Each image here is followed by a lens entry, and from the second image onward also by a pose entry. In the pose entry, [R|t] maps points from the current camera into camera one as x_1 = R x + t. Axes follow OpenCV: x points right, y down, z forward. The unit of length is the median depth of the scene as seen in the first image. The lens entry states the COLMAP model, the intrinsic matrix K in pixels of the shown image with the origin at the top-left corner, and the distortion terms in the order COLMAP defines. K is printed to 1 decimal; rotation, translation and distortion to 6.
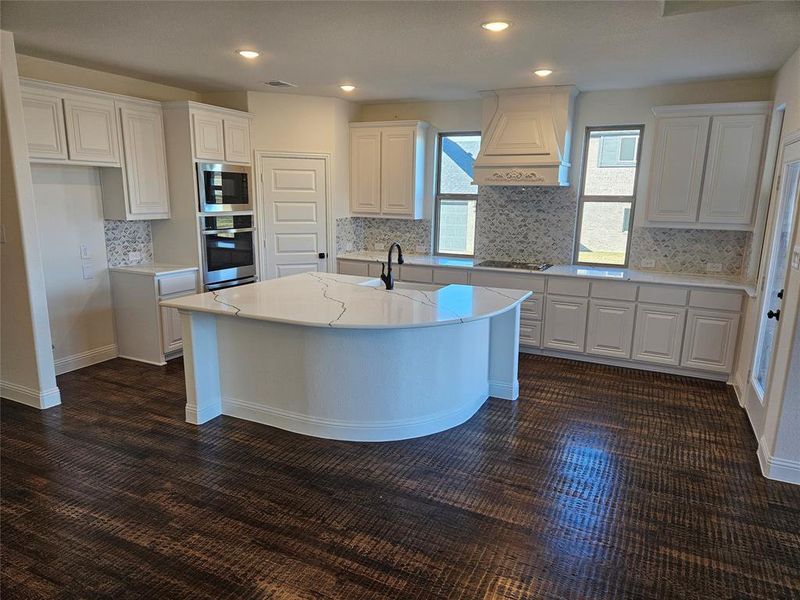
lens RADIAL K [[537.0, 0, 400.7], [0, 537.0, 300.4], [0, 0, 1]] dist [0.038999, -0.017469]
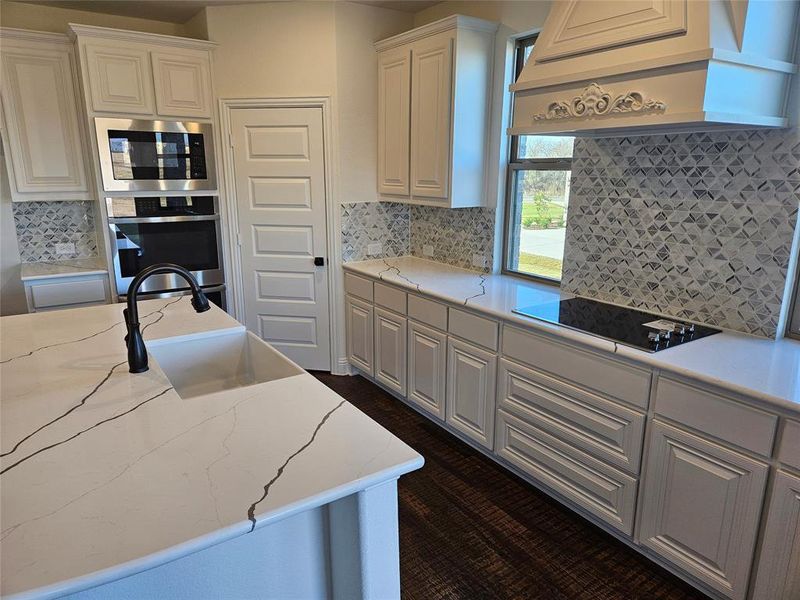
lens RADIAL K [[537.0, 0, 393.3], [0, 537.0, 296.5], [0, 0, 1]] dist [0.038999, -0.017469]
pose [[0.855335, 0.106054, -0.507105, 0.269539], [-0.090916, 0.994360, 0.054609, -0.088641], [0.510036, -0.000605, 0.860153, 0.518797]]
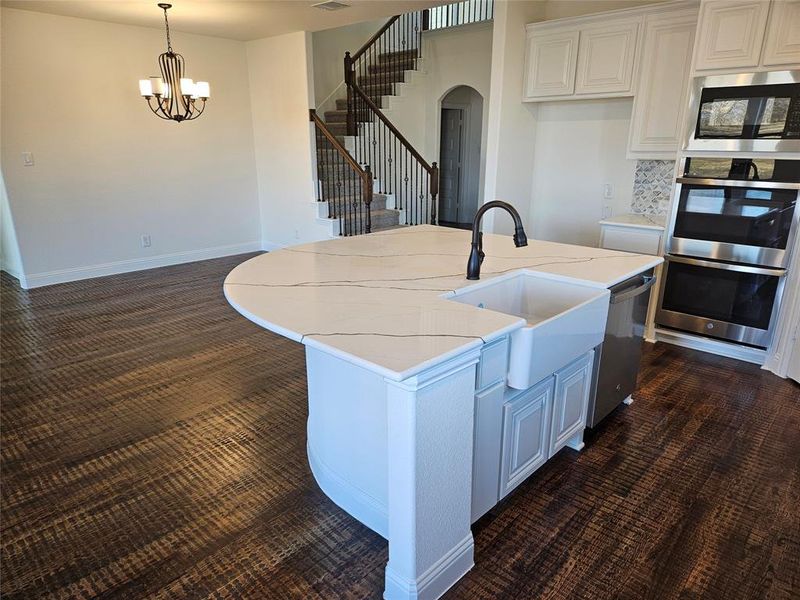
lens RADIAL K [[537.0, 0, 396.1], [0, 537.0, 305.0], [0, 0, 1]] dist [0.038999, -0.017469]
pose [[-0.302554, 0.265384, -0.915441, 0.390748], [-0.195467, 0.922765, 0.332110, -0.122381], [0.932874, 0.279419, -0.227313, 0.760387]]
